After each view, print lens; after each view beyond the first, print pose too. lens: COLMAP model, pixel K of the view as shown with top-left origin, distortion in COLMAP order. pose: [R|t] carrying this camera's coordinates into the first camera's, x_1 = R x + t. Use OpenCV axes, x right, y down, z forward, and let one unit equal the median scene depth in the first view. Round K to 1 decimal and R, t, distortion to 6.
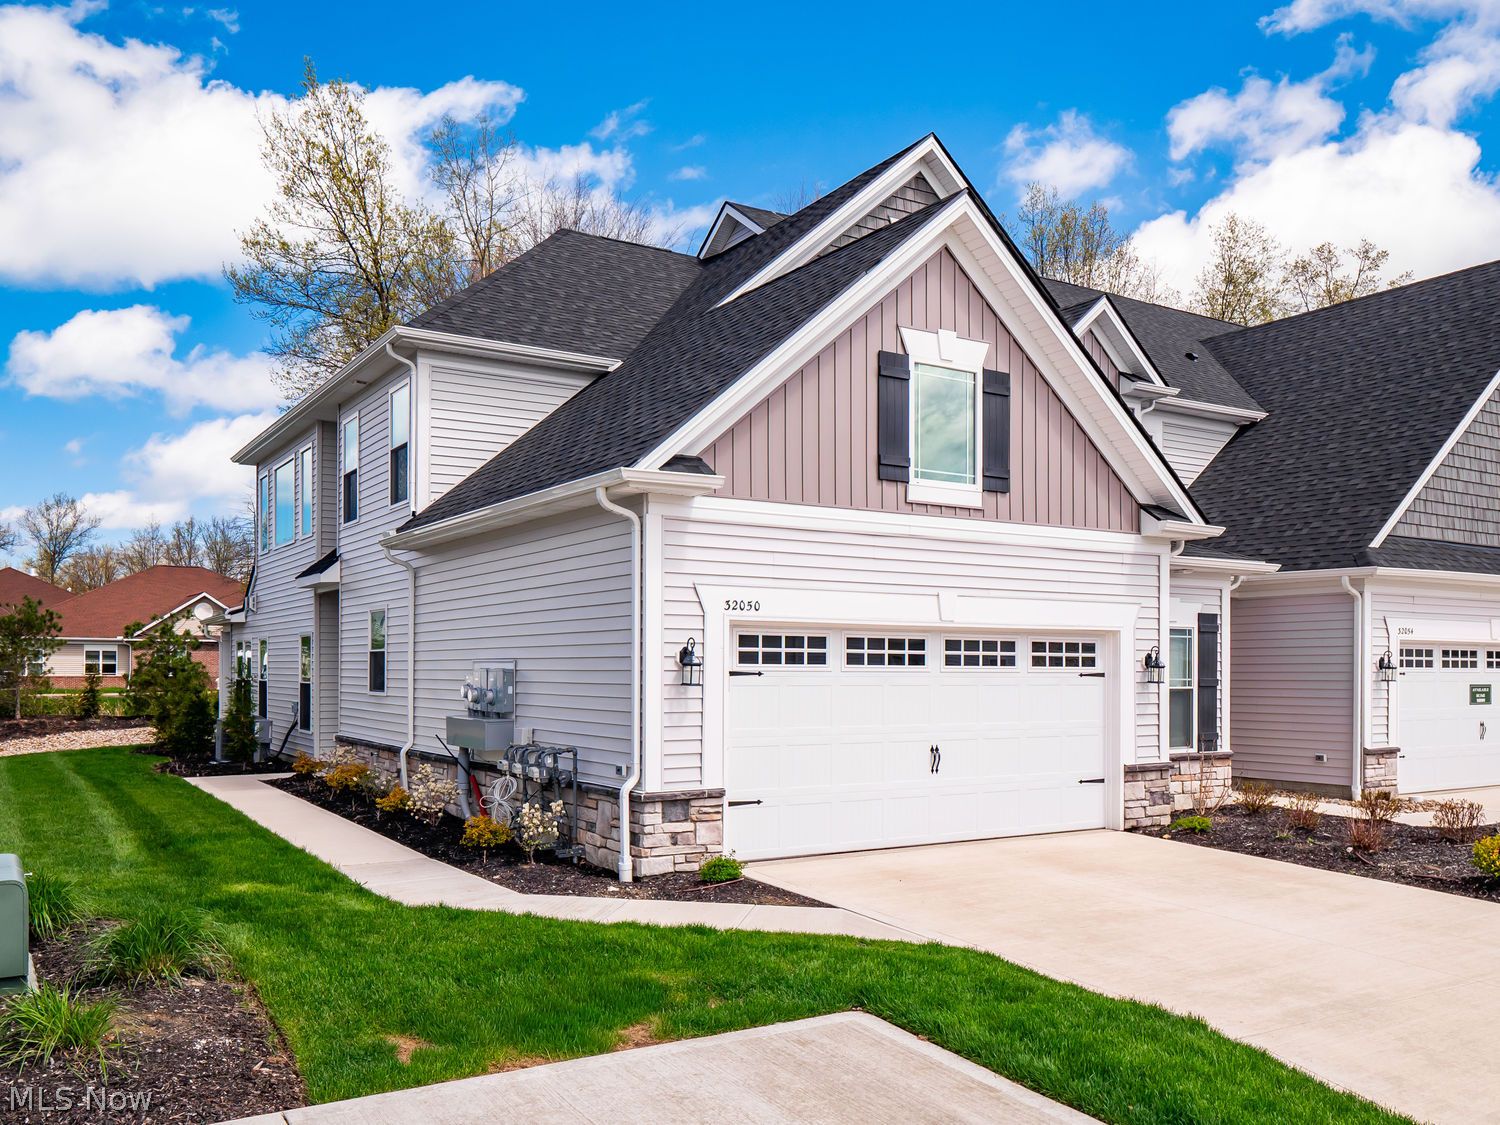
lens RADIAL K [[1260.2, 0, 750.0], [0, 1260.2, 562.5], [0, 0, 1]] dist [-0.001002, -0.000805]
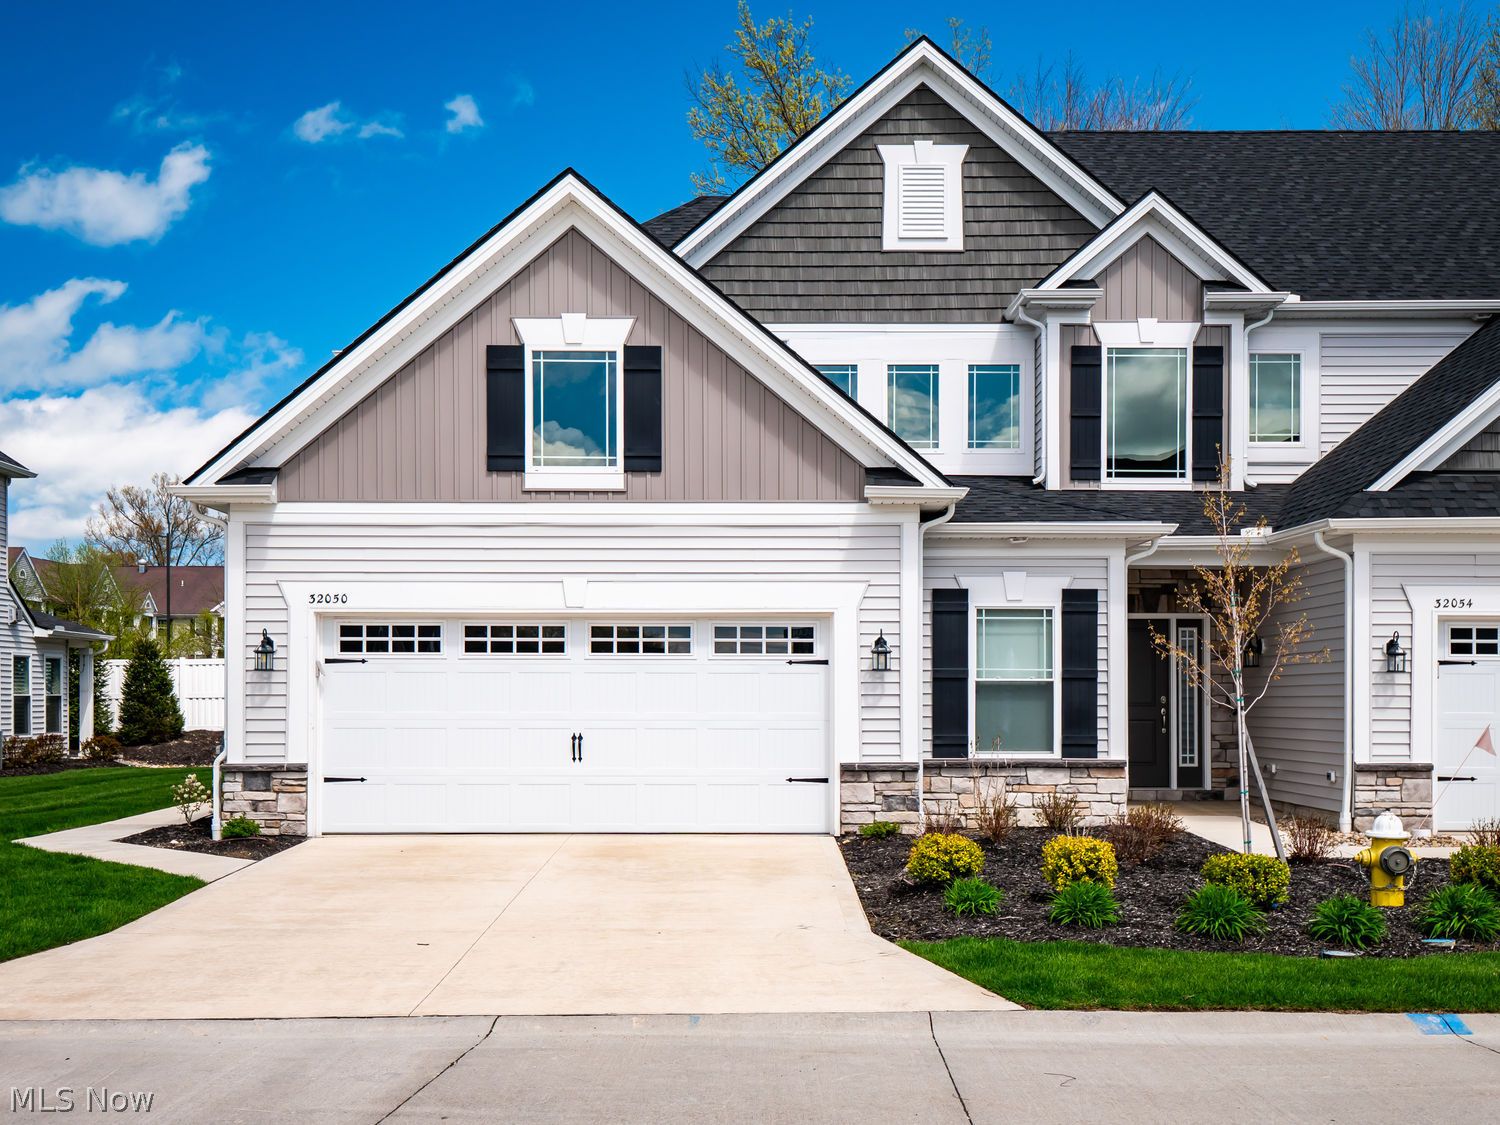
lens RADIAL K [[1577.2, 0, 750.0], [0, 1577.2, 562.5], [0, 0, 1]] dist [0.060691, -0.013508]
pose [[0.845476, -0.040076, -0.532507, 0.910518], [0.046150, 0.998933, -0.001904, 0.019307], [0.532015, -0.022965, 0.846423, 0.024013]]
